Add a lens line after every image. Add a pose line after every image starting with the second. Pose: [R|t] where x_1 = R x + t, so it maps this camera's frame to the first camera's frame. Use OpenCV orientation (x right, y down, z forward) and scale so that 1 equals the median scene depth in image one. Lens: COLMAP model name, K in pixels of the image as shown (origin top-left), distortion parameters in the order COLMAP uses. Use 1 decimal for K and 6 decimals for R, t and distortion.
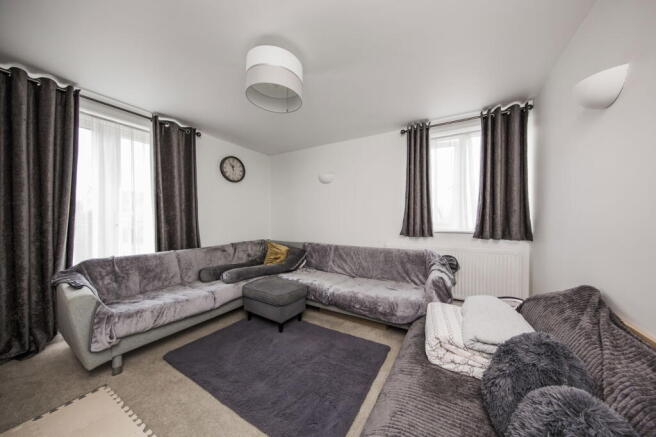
lens RADIAL K [[213.9, 0, 329.2], [0, 213.9, 222.0], [0, 0, 1]] dist [-0.000353, -0.000032]
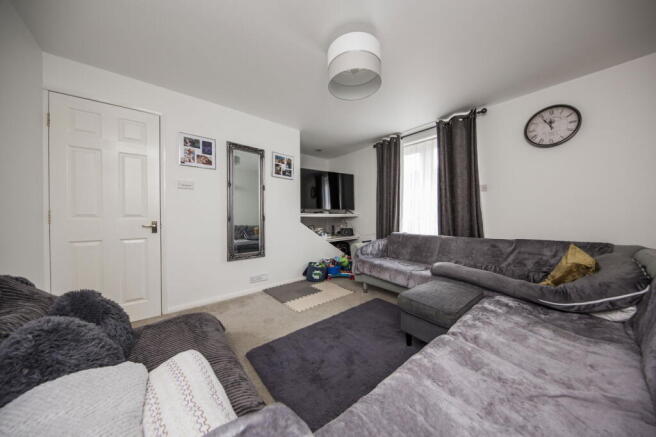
lens RADIAL K [[213.9, 0, 328.5], [0, 213.9, 213.4], [0, 0, 1]] dist [-0.000353, -0.000032]
pose [[-0.337487, 0.003326, -0.941324, 0.477970], [0.004689, 0.999987, 0.001852, 0.012391], [0.941318, -0.003789, -0.337499, 0.739452]]
